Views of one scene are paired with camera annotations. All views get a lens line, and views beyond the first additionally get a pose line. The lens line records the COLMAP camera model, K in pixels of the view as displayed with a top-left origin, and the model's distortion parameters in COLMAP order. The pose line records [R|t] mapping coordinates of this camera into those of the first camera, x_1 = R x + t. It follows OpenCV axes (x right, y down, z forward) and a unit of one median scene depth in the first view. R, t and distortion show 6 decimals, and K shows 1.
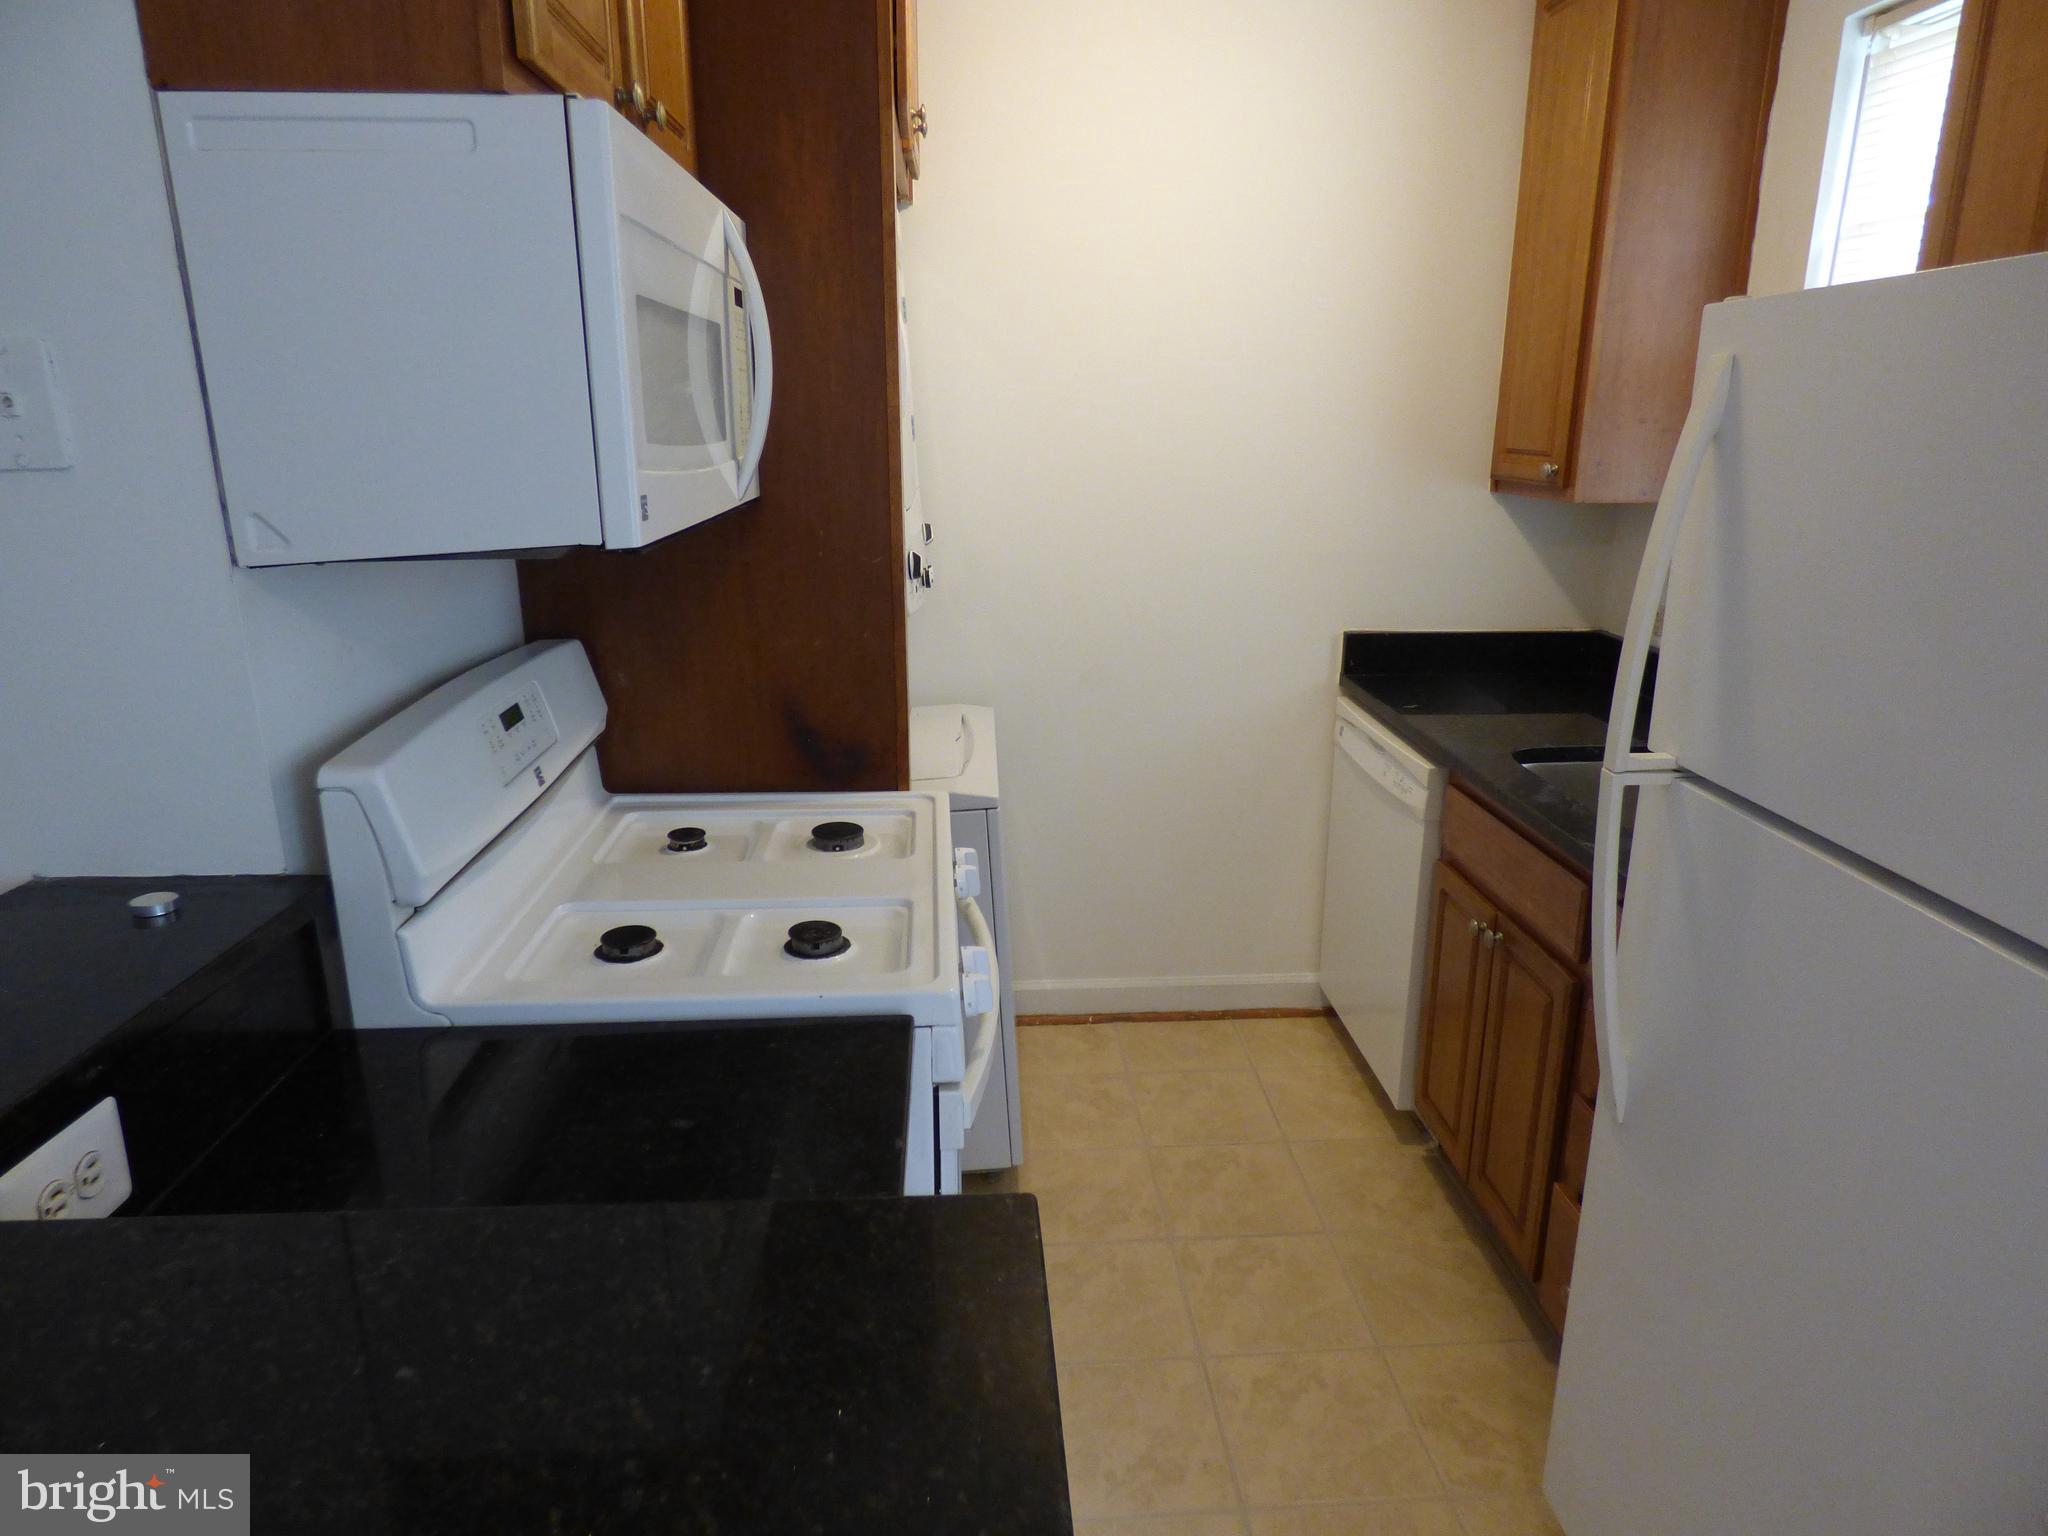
lens RADIAL K [[1228.6, 0, 1027.7], [0, 1228.6, 756.0], [0, 0, 1]] dist [-0.015159, 0.003256]
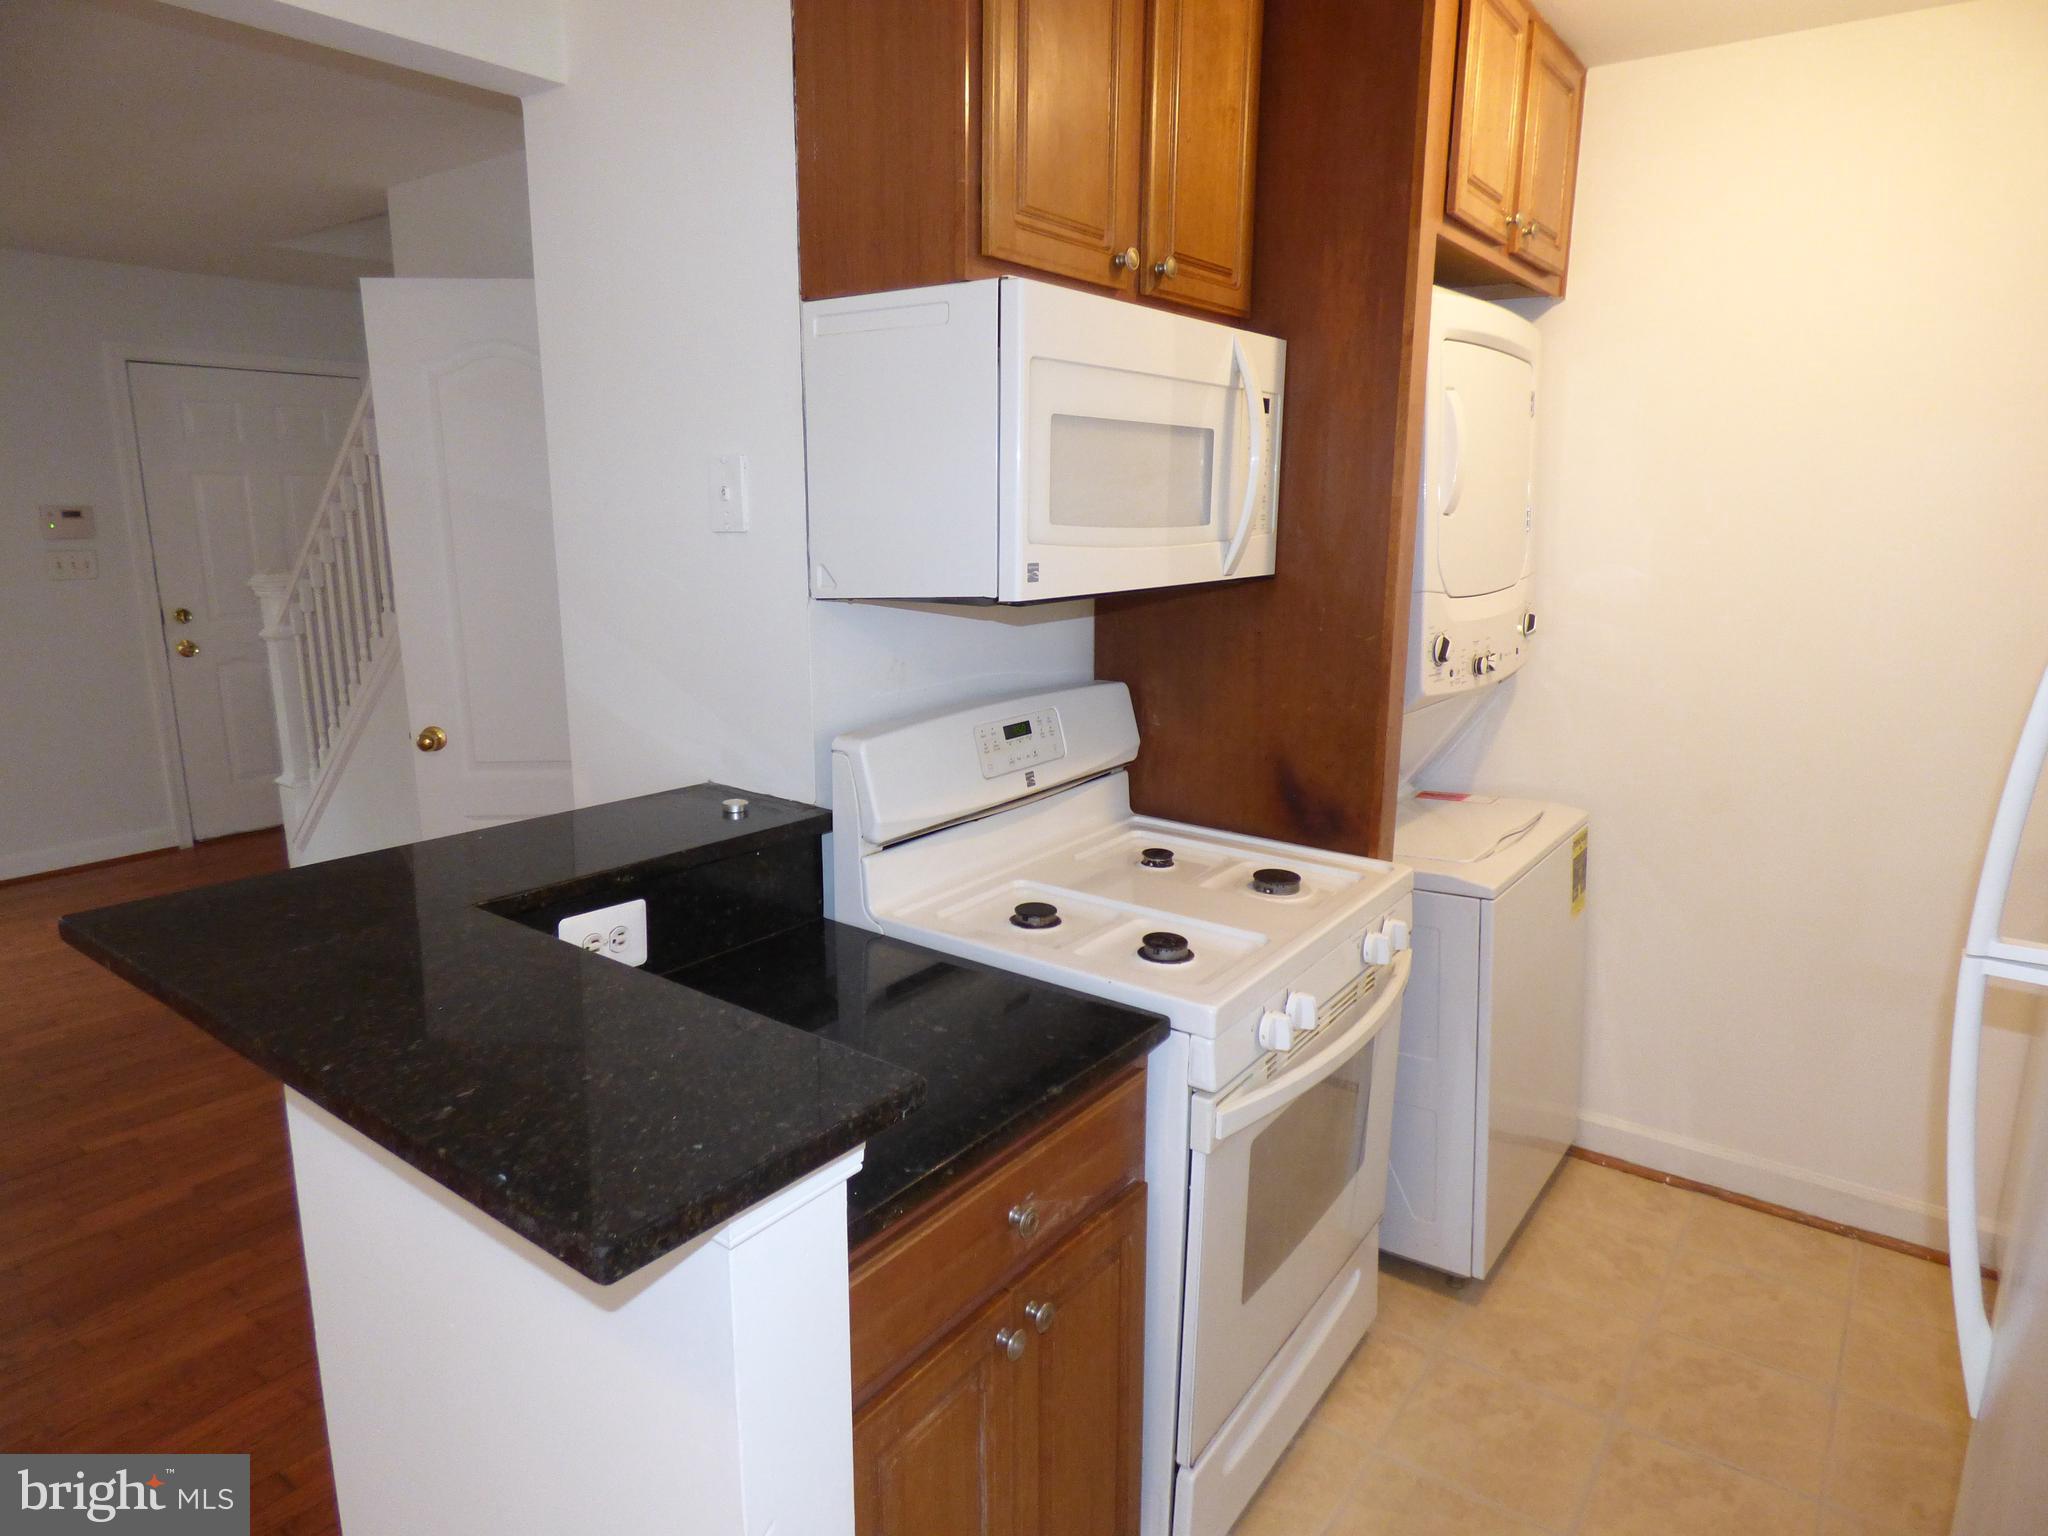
lens RADIAL K [[1228.6, 0, 1023.7], [0, 1228.6, 762.6], [0, 0, 1]] dist [-0.015159, 0.003256]
pose [[0.764633, 0.139773, -0.629126, 0.333752], [-0.177605, 0.984098, 0.002778, -0.002038], [0.619510, 0.109612, 0.777298, -0.006551]]
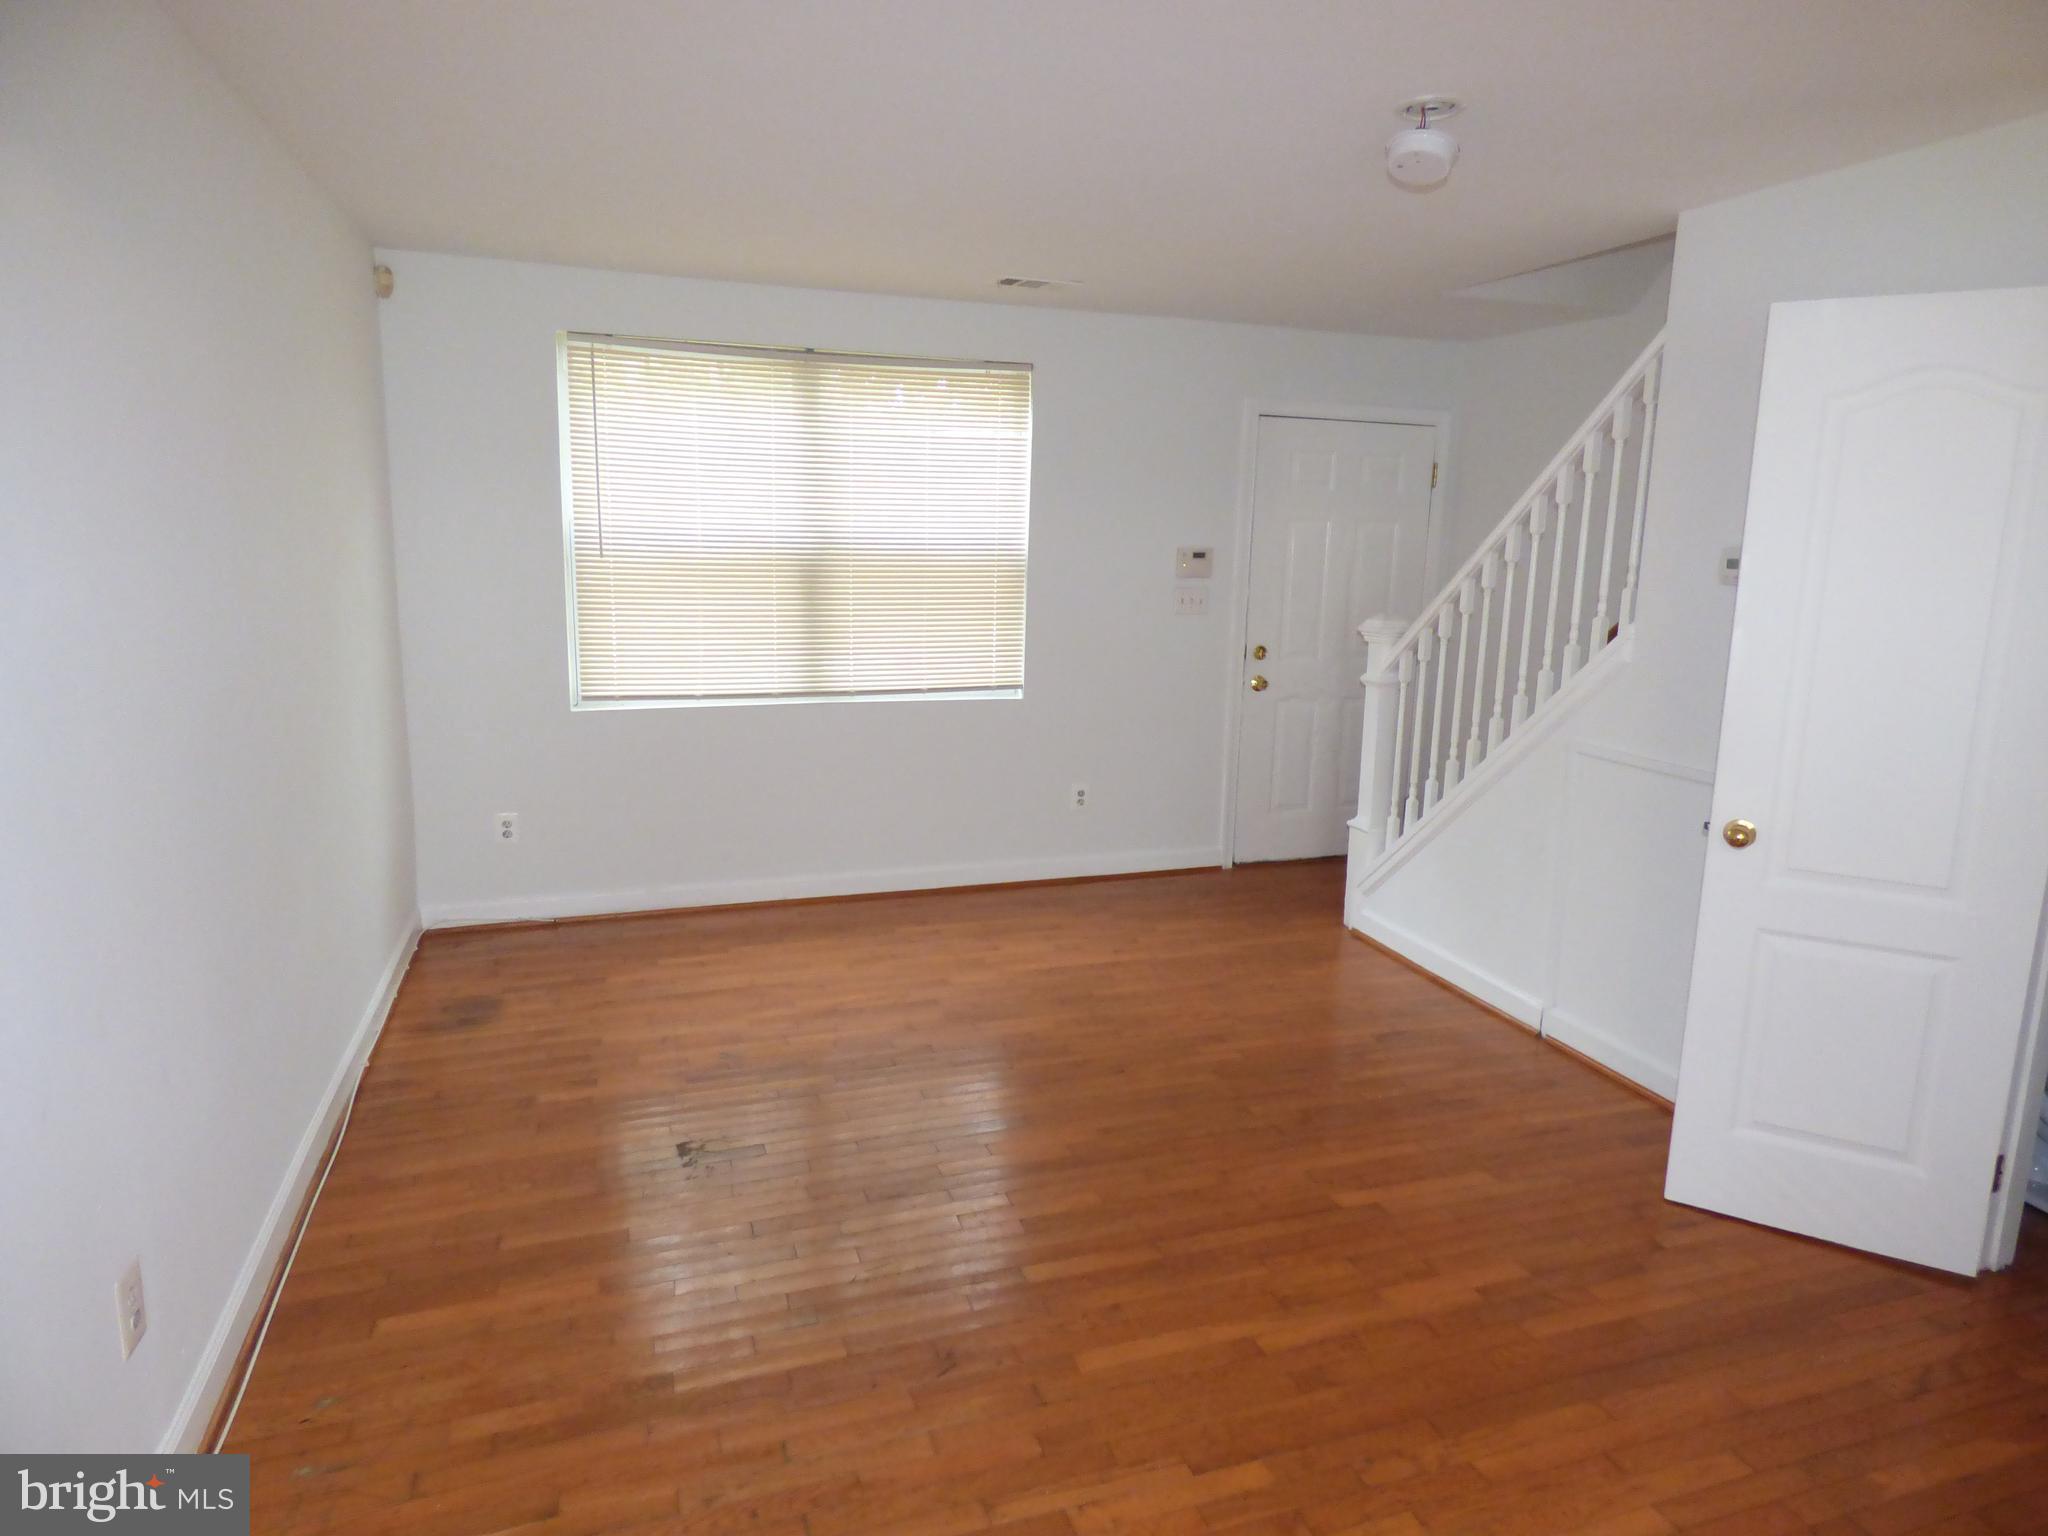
lens RADIAL K [[1228.6, 0, 1024.5], [0, 1228.6, 758.9], [0, 0, 1]] dist [-0.015159, 0.003256]
pose [[0.269162, 0.180557, -0.946018, -0.202003], [-0.282337, 0.953906, 0.101732, 0.115595], [0.920781, 0.239713, 0.307733, -0.424915]]
